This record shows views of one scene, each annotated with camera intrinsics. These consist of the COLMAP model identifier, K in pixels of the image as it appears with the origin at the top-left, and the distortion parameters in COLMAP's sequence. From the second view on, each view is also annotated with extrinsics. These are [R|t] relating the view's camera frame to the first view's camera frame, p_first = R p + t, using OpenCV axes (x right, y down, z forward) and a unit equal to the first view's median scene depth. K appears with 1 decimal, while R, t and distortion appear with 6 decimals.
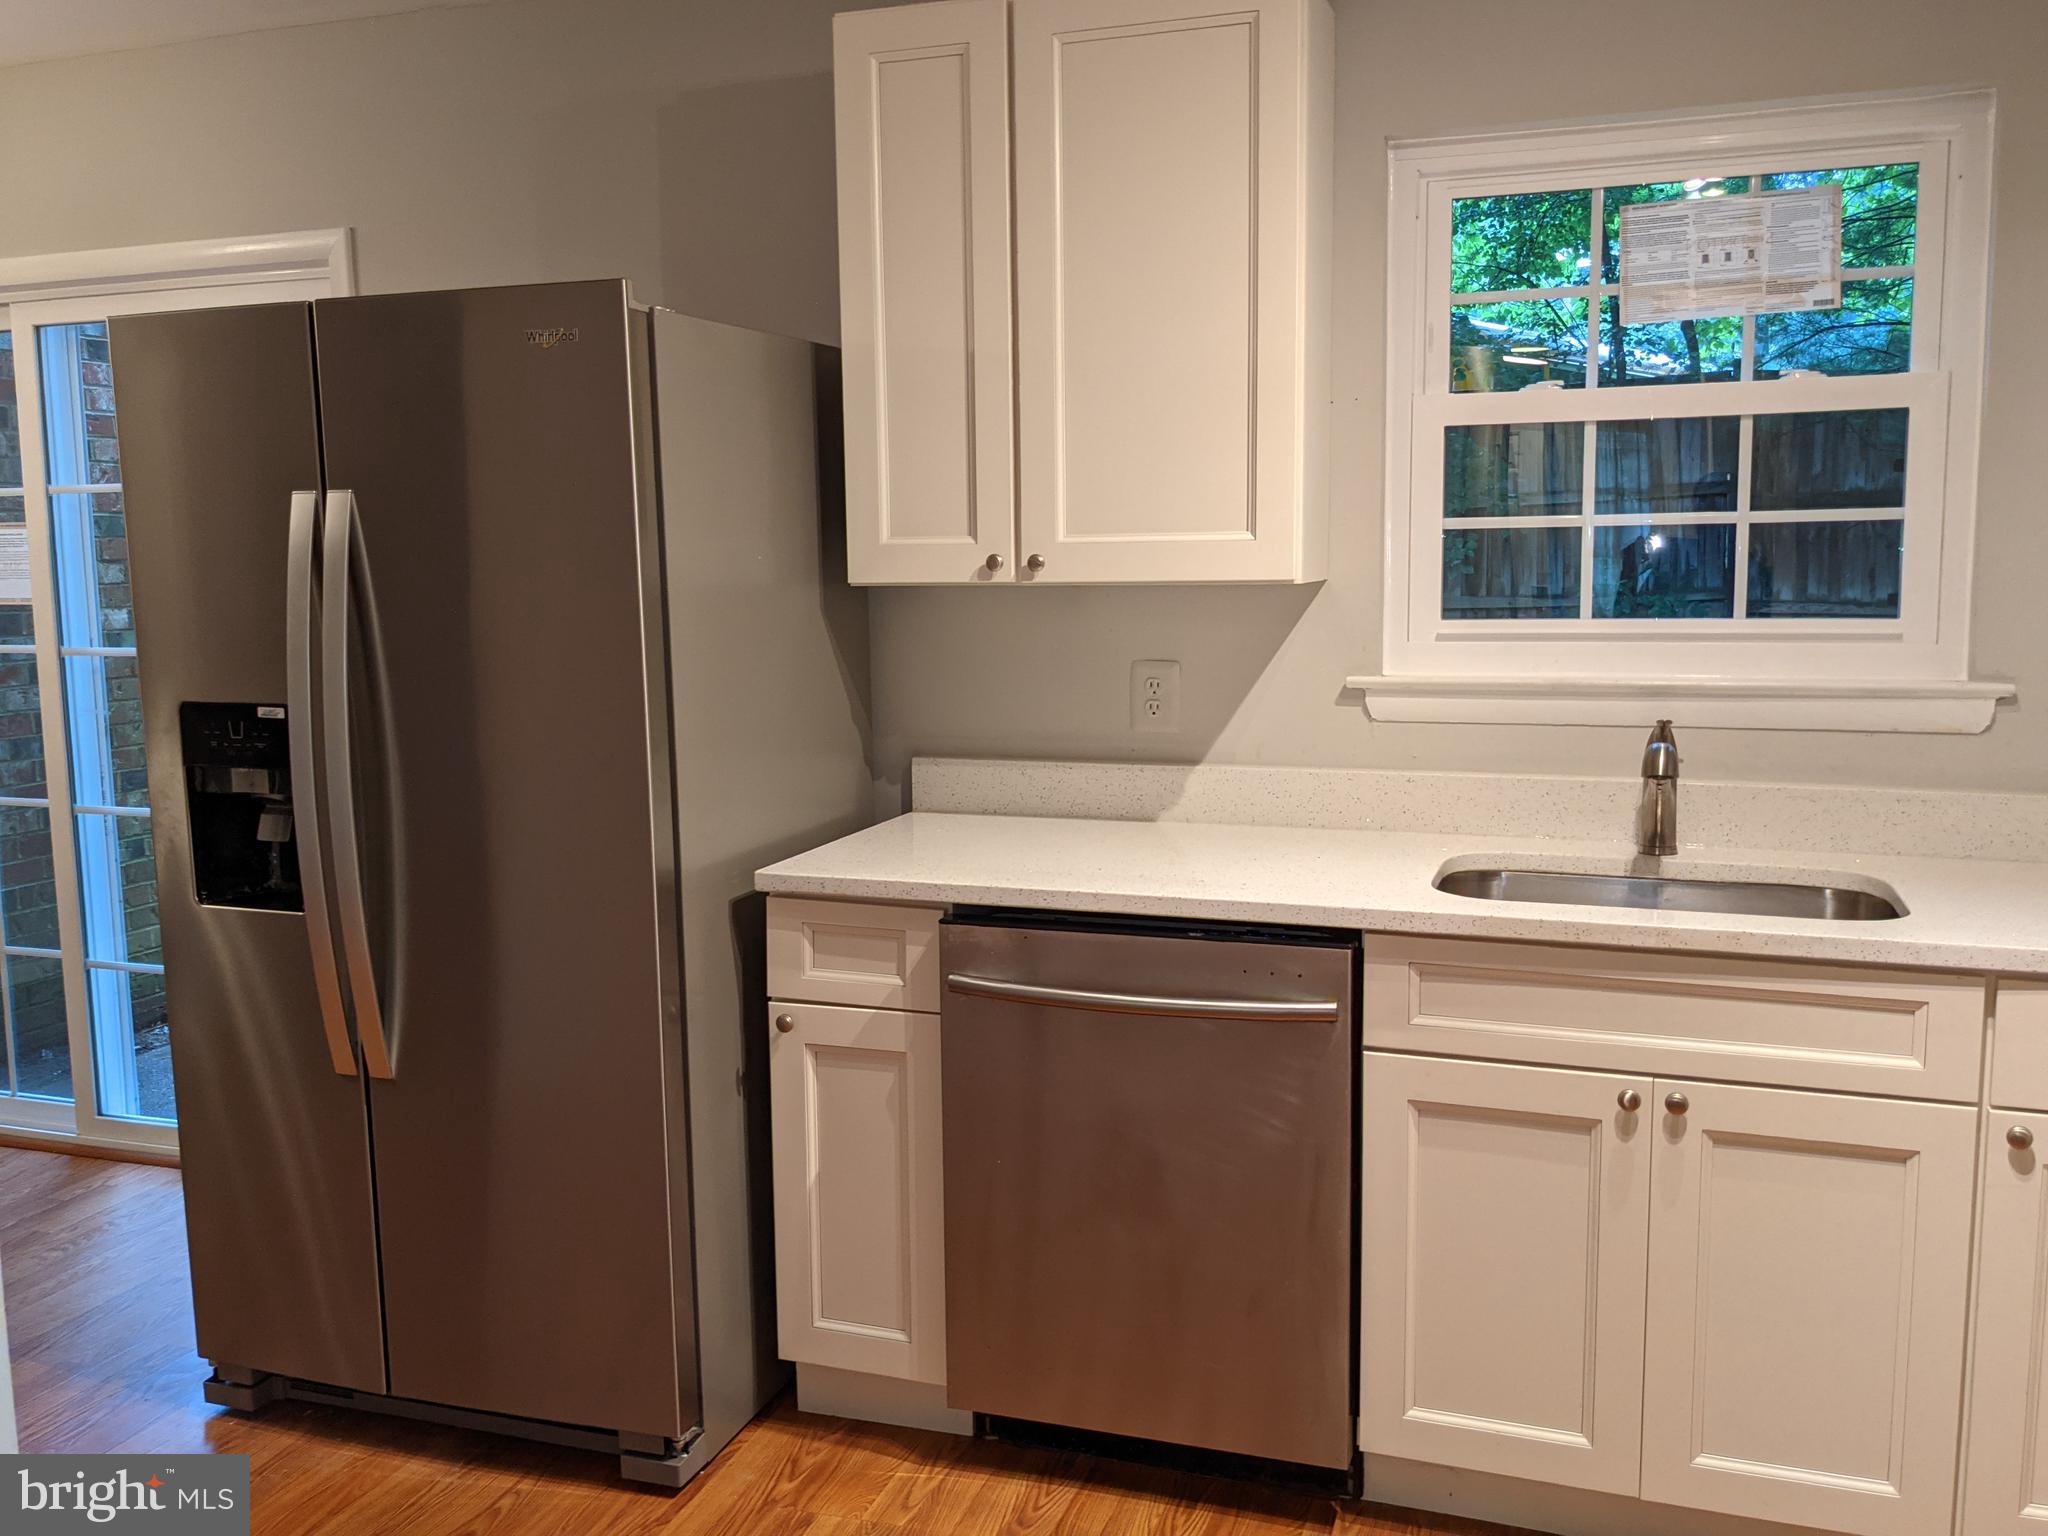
lens RADIAL K [[1615.6, 0, 1026.6], [0, 1615.6, 769.6], [0, 0, 1]] dist [0.063223, -0.105414]
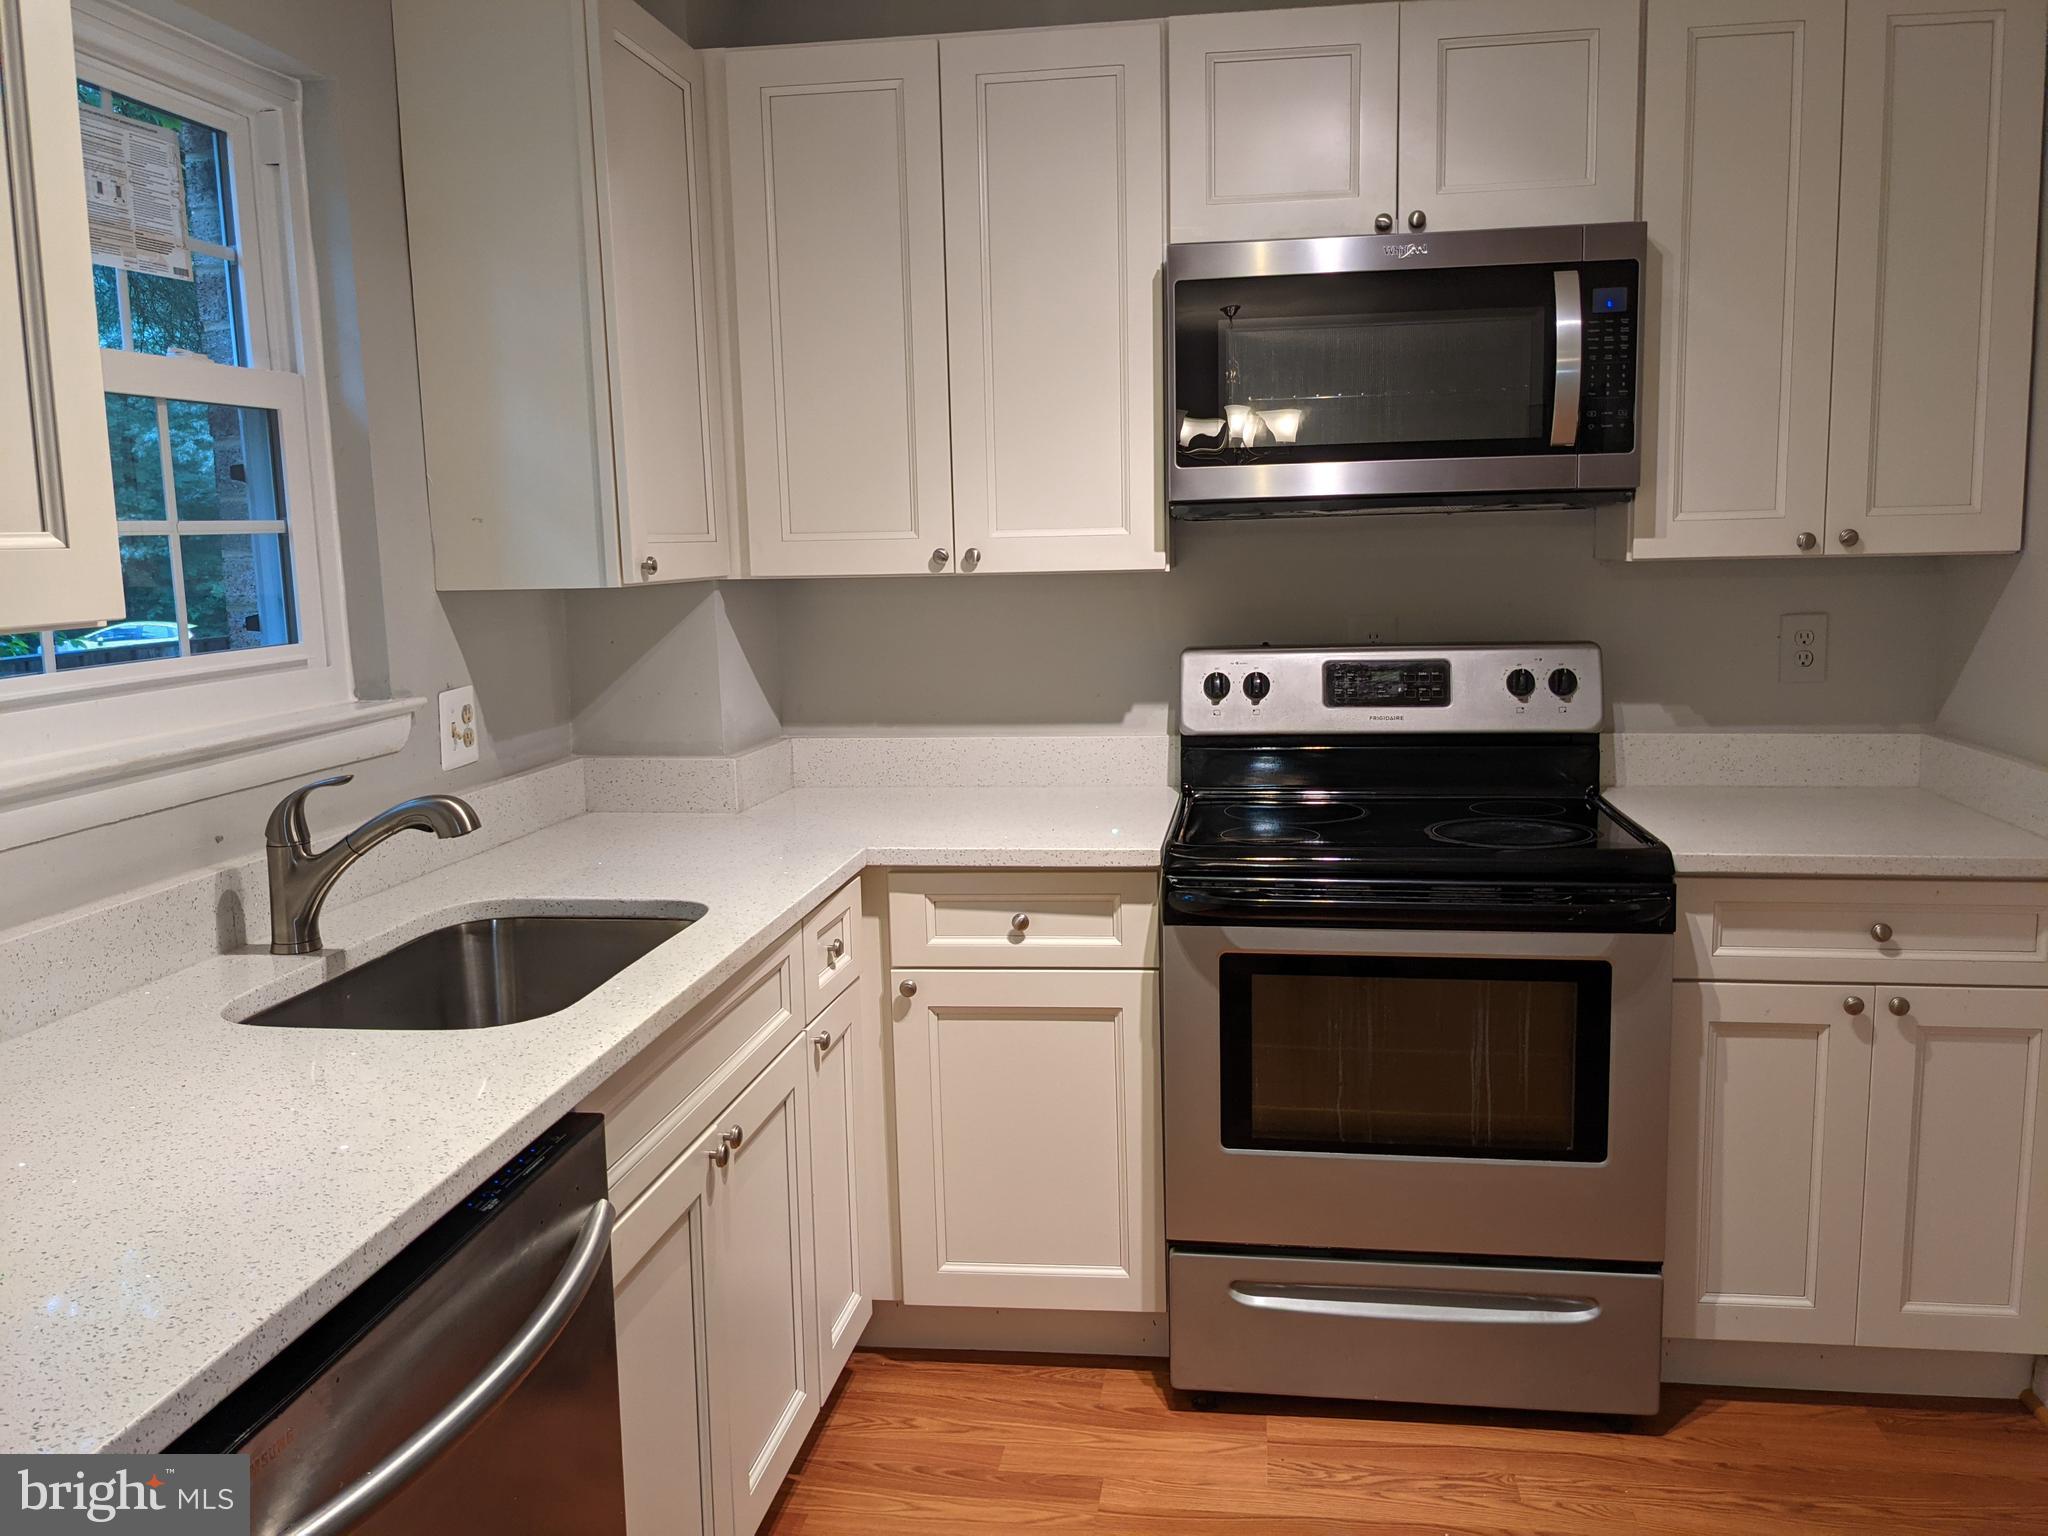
lens RADIAL K [[1615.6, 0, 1032.9], [0, 1615.6, 767.7], [0, 0, 1]] dist [0.063223, -0.105414]
pose [[-0.174738, -0.124121, 0.976760, -0.428225], [0.145613, 0.977857, 0.150309, -0.100677], [-0.973788, 0.168494, -0.152796, 0.743878]]
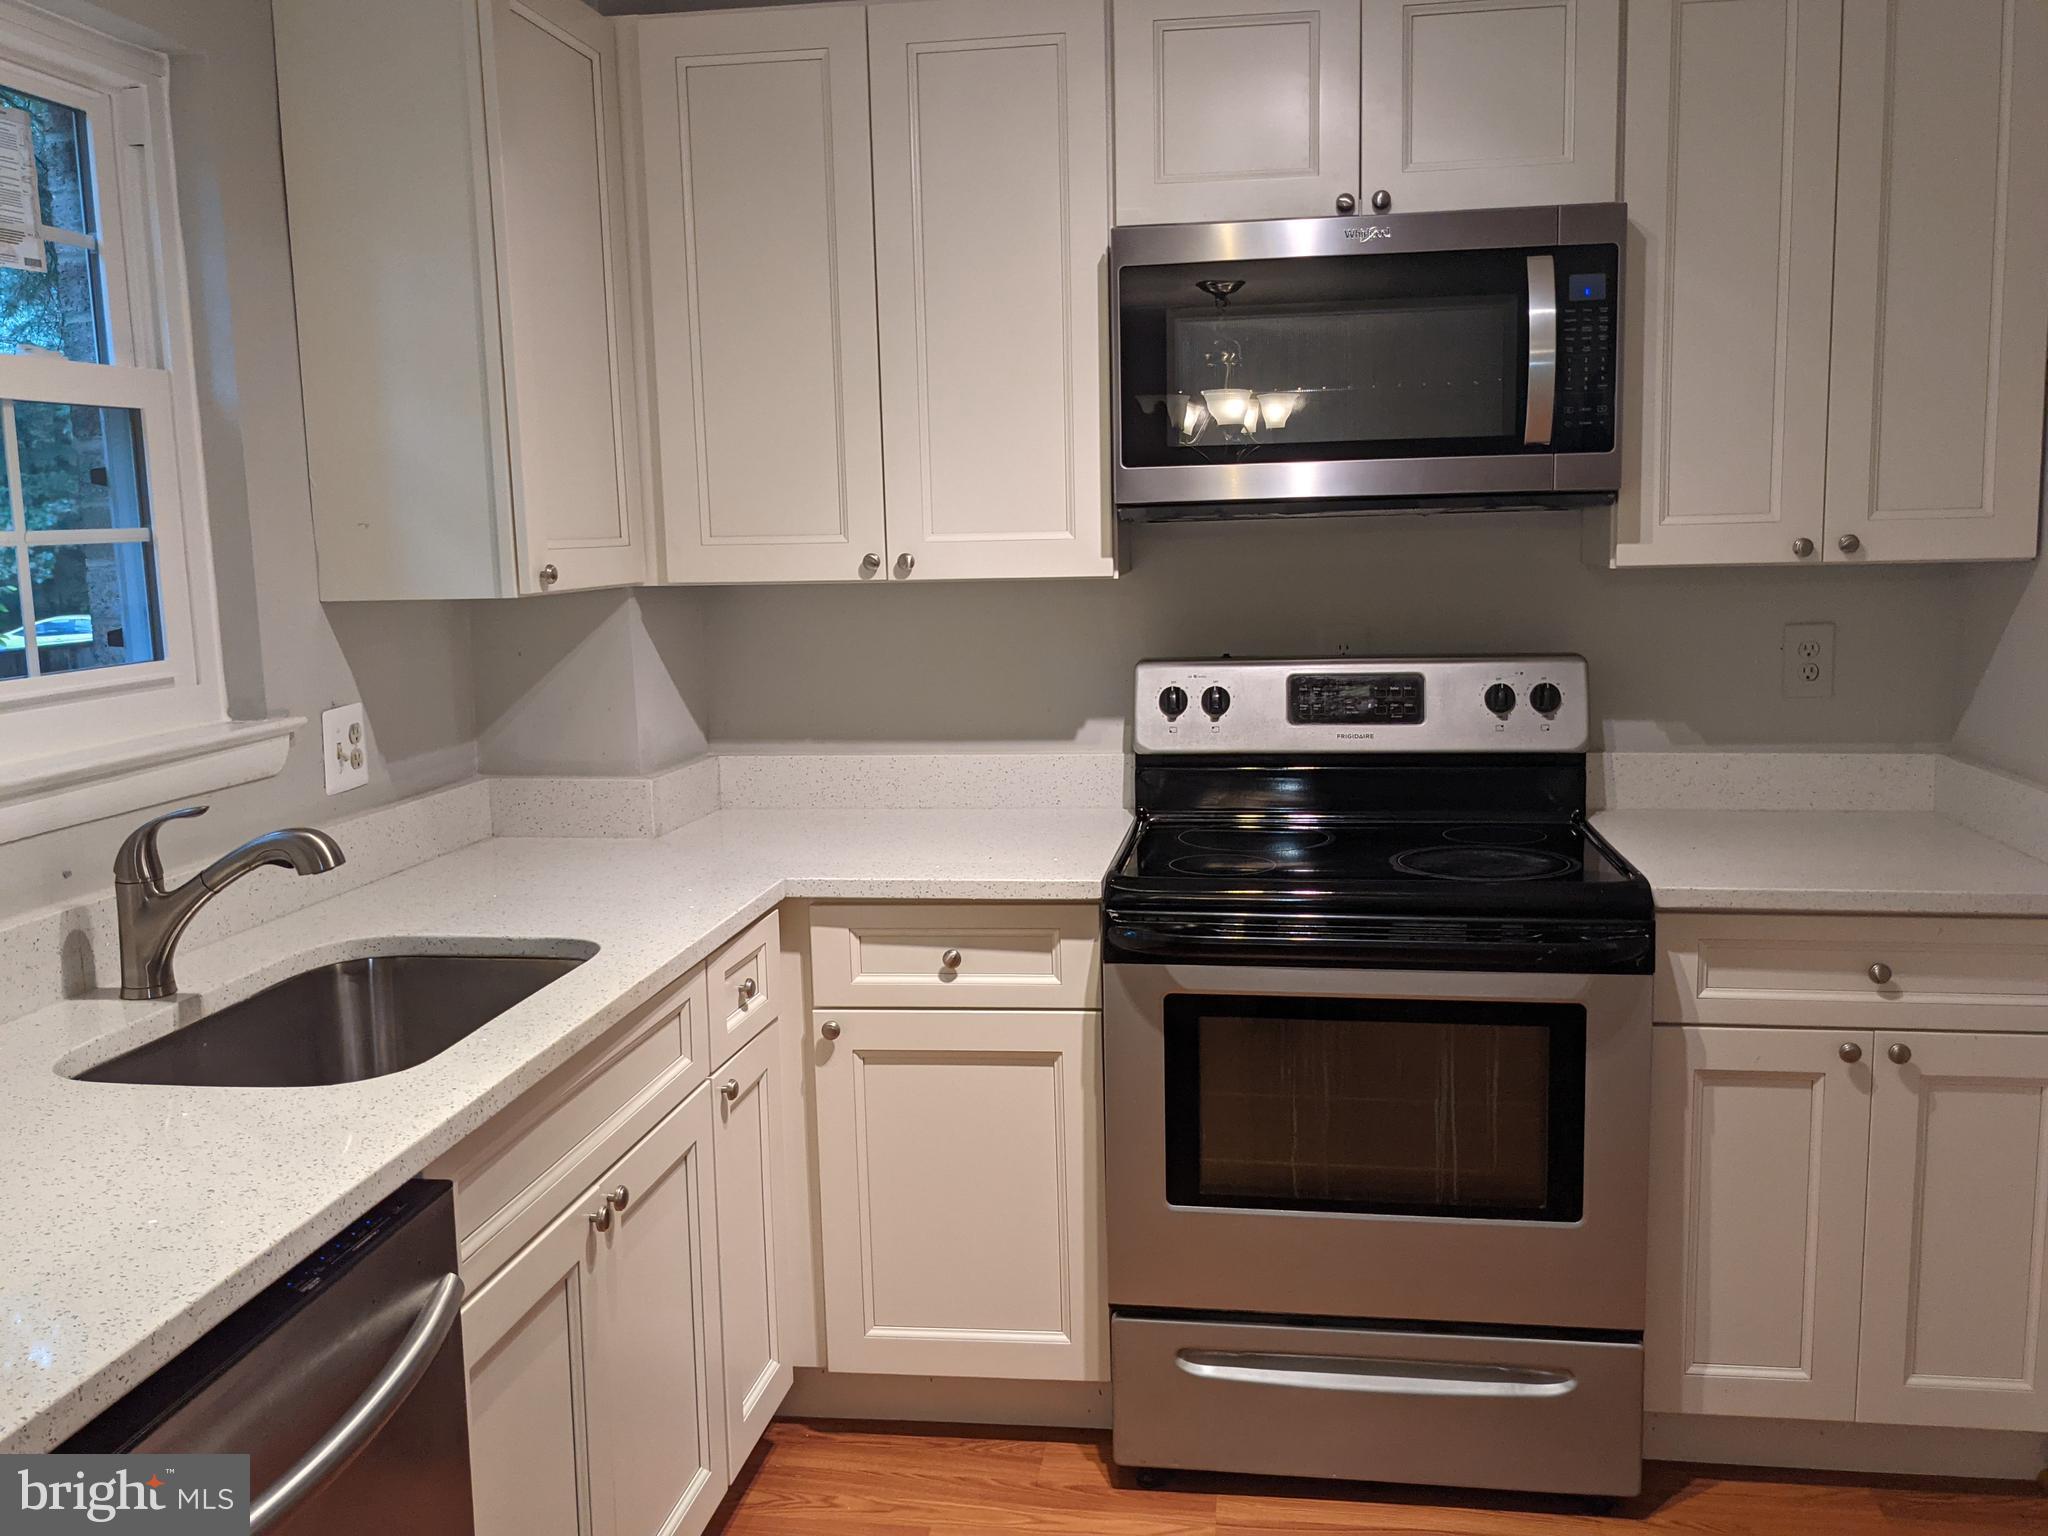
lens RADIAL K [[1741.1, 0, 1024.0], [0, 1741.1, 764.1], [0, 0, 1]] dist [0.057625, -0.093333]
pose [[-0.167310, -0.120540, 0.978508, -0.430340], [0.145886, 0.978545, 0.145489, -0.106059], [-0.975051, 0.167092, -0.146135, 0.700750]]
